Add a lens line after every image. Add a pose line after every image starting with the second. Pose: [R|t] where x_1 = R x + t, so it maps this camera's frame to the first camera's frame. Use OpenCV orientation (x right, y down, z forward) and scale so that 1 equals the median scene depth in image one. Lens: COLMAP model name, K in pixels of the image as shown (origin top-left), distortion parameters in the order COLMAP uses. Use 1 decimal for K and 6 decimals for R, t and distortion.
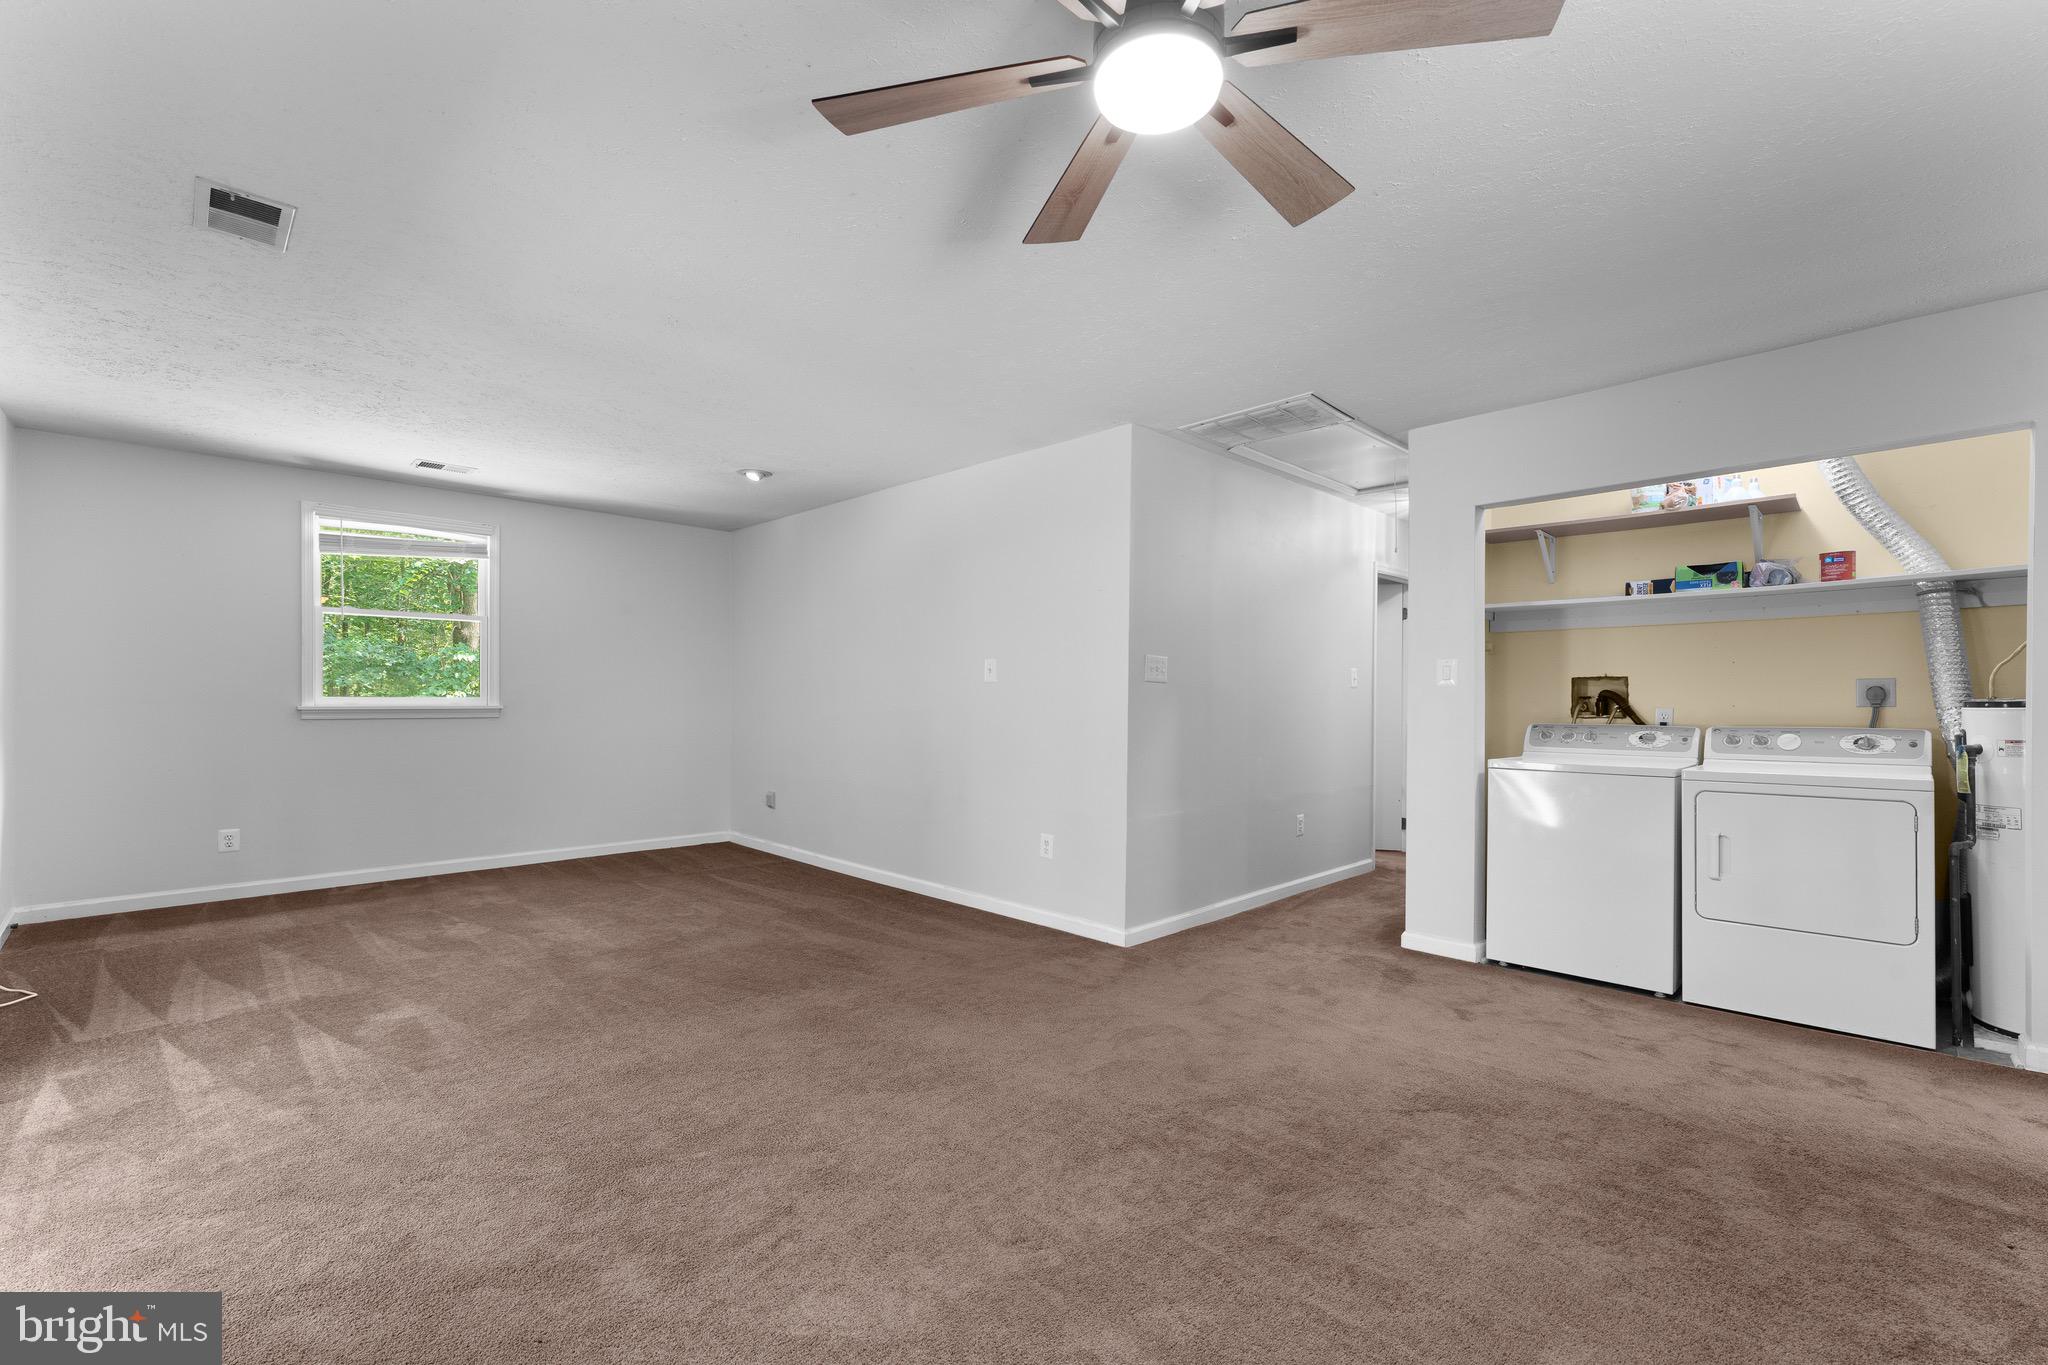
lens RADIAL K [[867.1, 0, 1028.1], [0, 867.1, 690.3], [0, 0, 1]] dist [-0.000486, 0.000029]
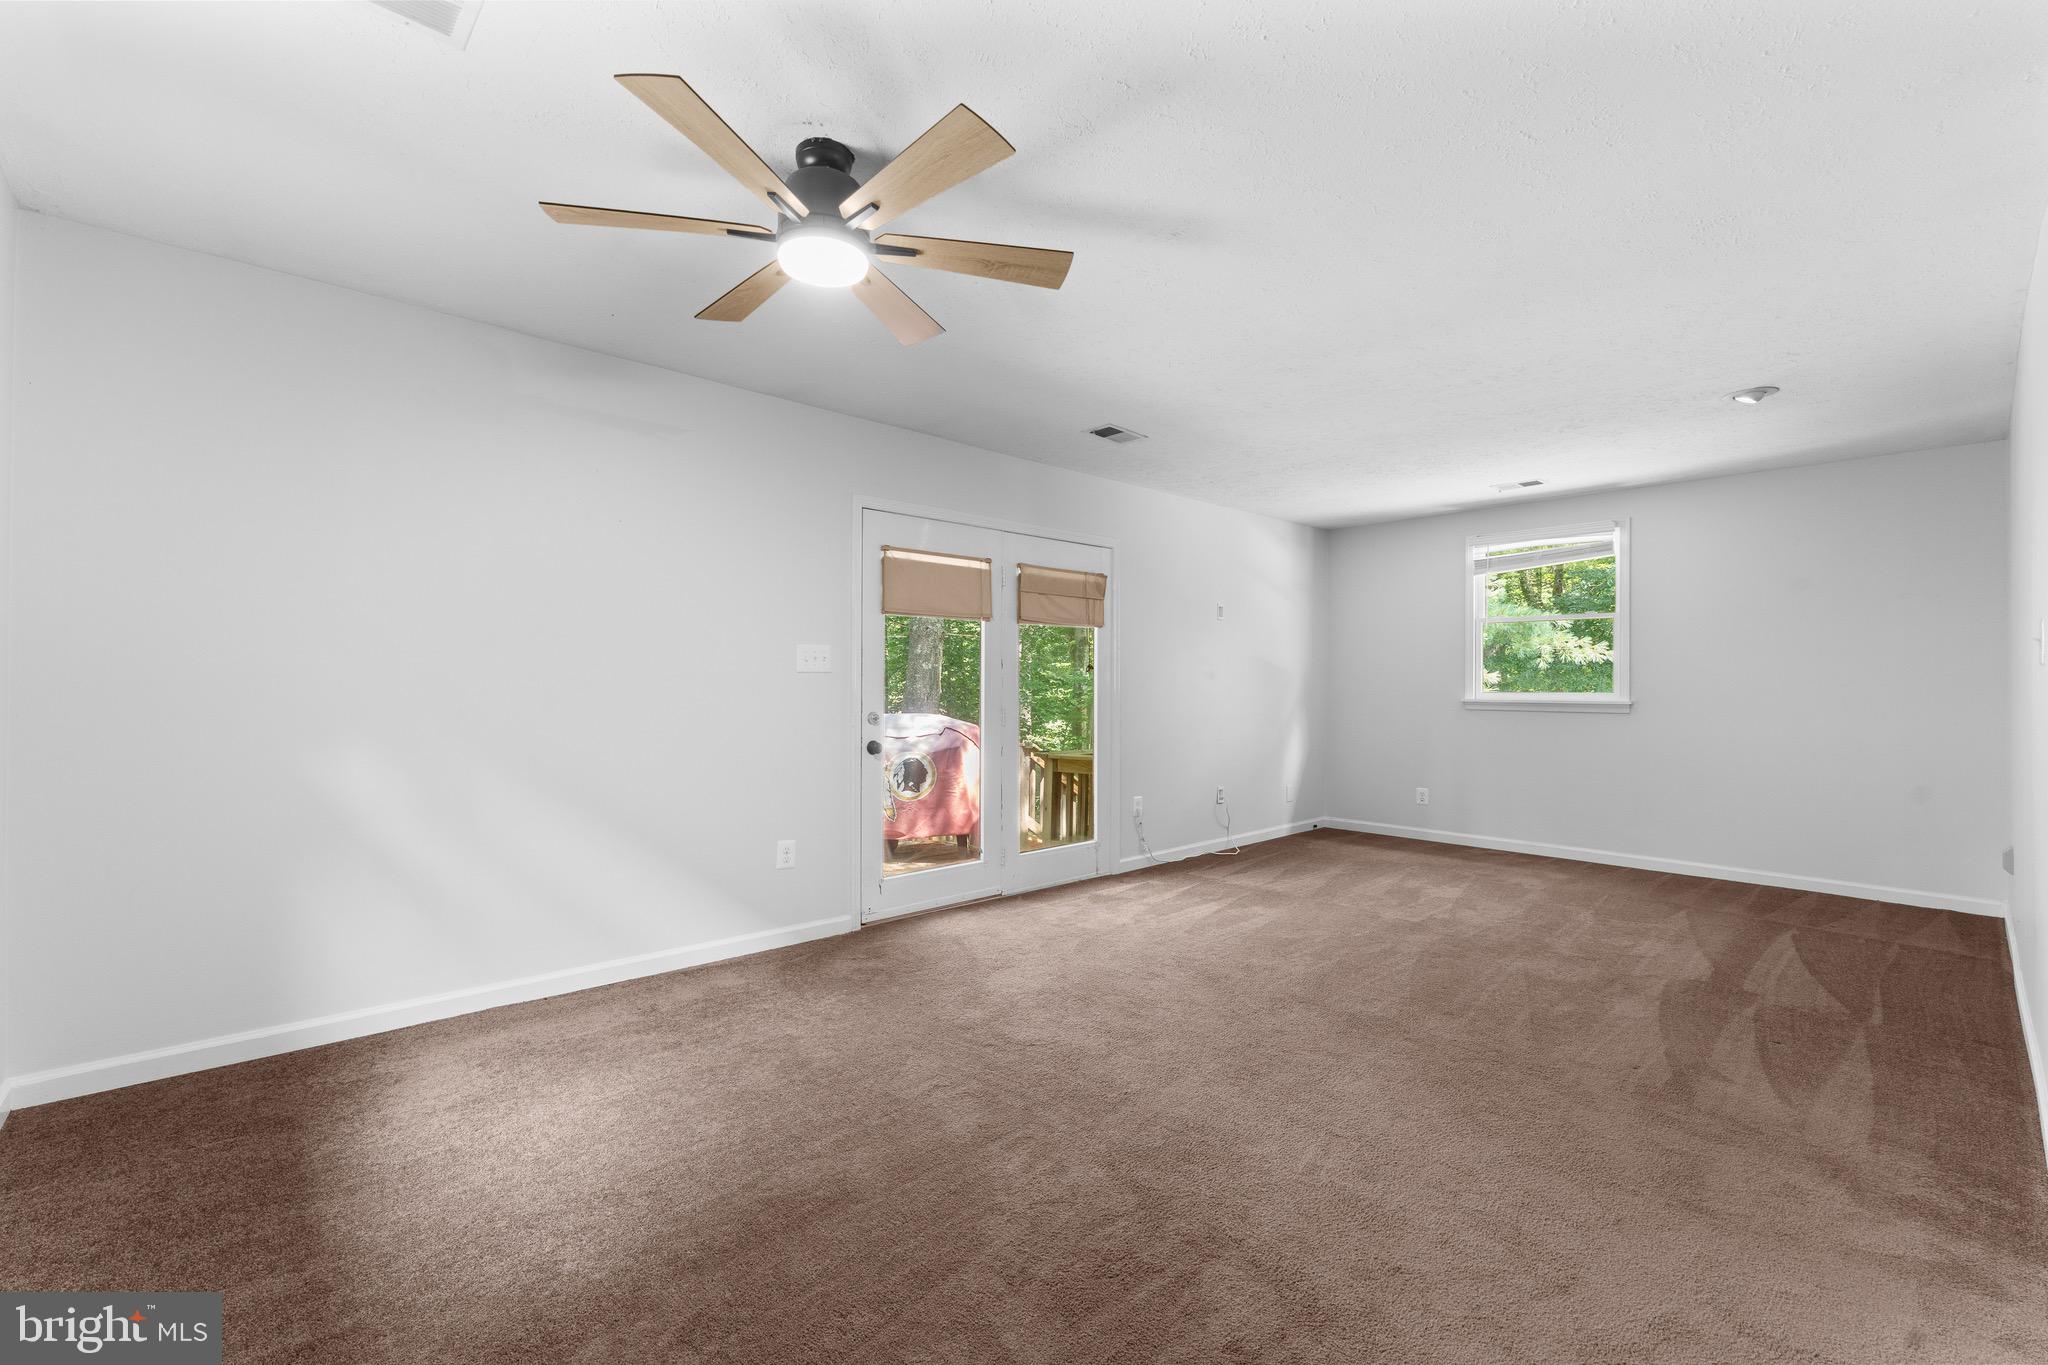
lens RADIAL K [[867.1, 0, 1028.1], [0, 867.1, 690.3], [0, 0, 1]] dist [-0.000486, 0.000029]
pose [[-0.032357, 0.001294, -0.999476, 0.529032], [0.003451, 0.999993, 0.001183, 0.002146], [0.999470, -0.003411, -0.032361, 0.474331]]
